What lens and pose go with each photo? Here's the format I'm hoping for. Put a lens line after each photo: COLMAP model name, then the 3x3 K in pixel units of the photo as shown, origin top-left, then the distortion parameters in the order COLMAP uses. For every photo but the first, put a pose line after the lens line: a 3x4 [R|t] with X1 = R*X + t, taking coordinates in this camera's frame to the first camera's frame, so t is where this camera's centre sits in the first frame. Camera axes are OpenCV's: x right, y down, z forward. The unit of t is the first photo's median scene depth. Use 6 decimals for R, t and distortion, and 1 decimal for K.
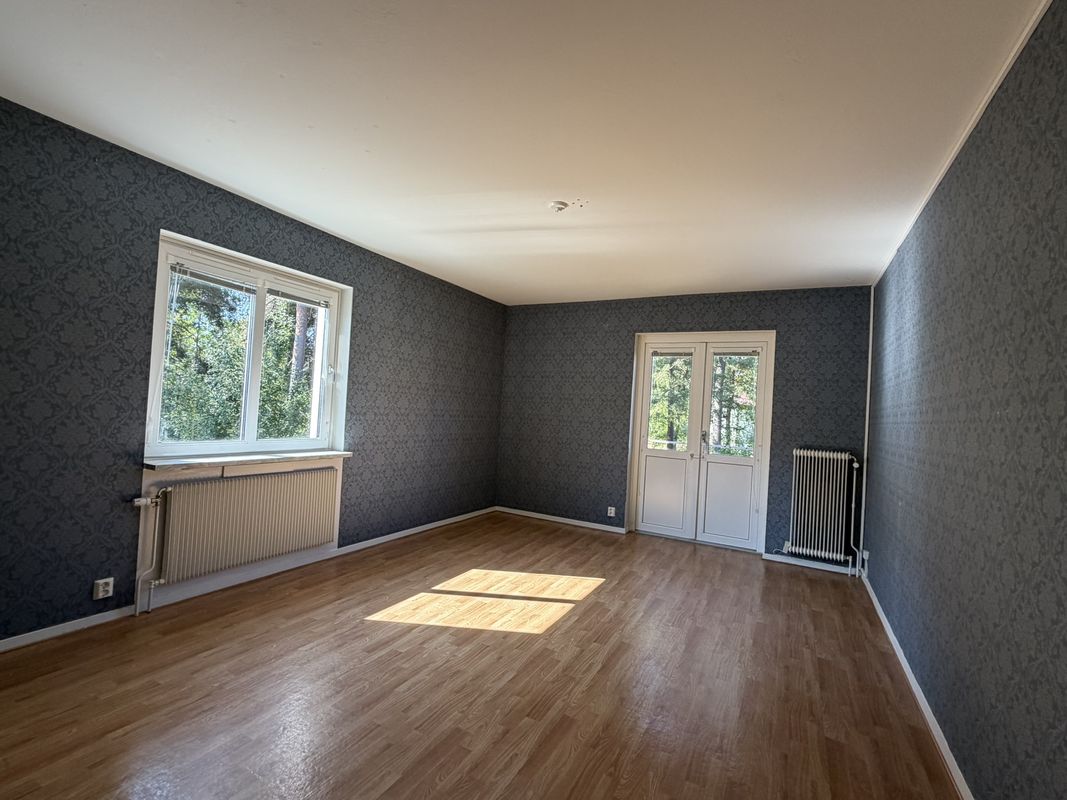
lens RADIAL K [[468.2, 0, 531.3], [0, 468.2, 400.4], [0, 0, 1]] dist [-0.002167, -0.000299]
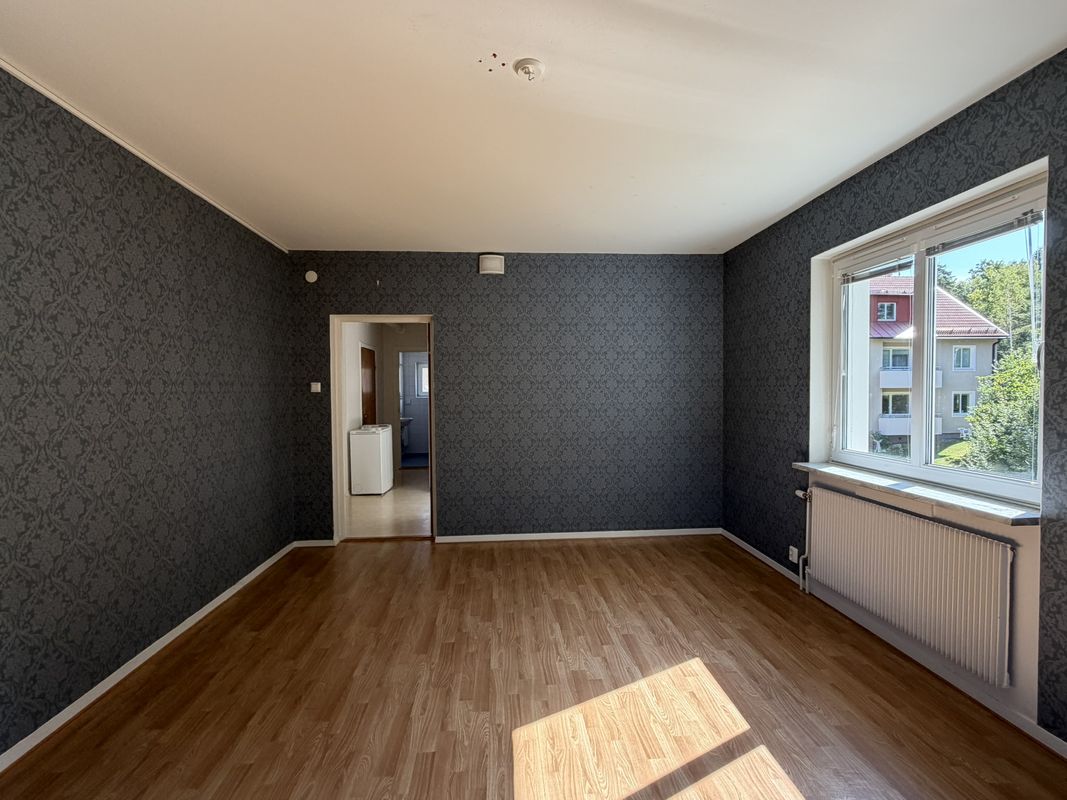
lens RADIAL K [[468.2, 0, 534.4], [0, 468.2, 404.4], [0, 0, 1]] dist [-0.002167, -0.000299]
pose [[-0.832094, -0.034587, -0.553555, 0.394647], [-0.029463, 0.999401, -0.018157, 0.030298], [0.553852, 0.001201, -0.832614, 1.604654]]
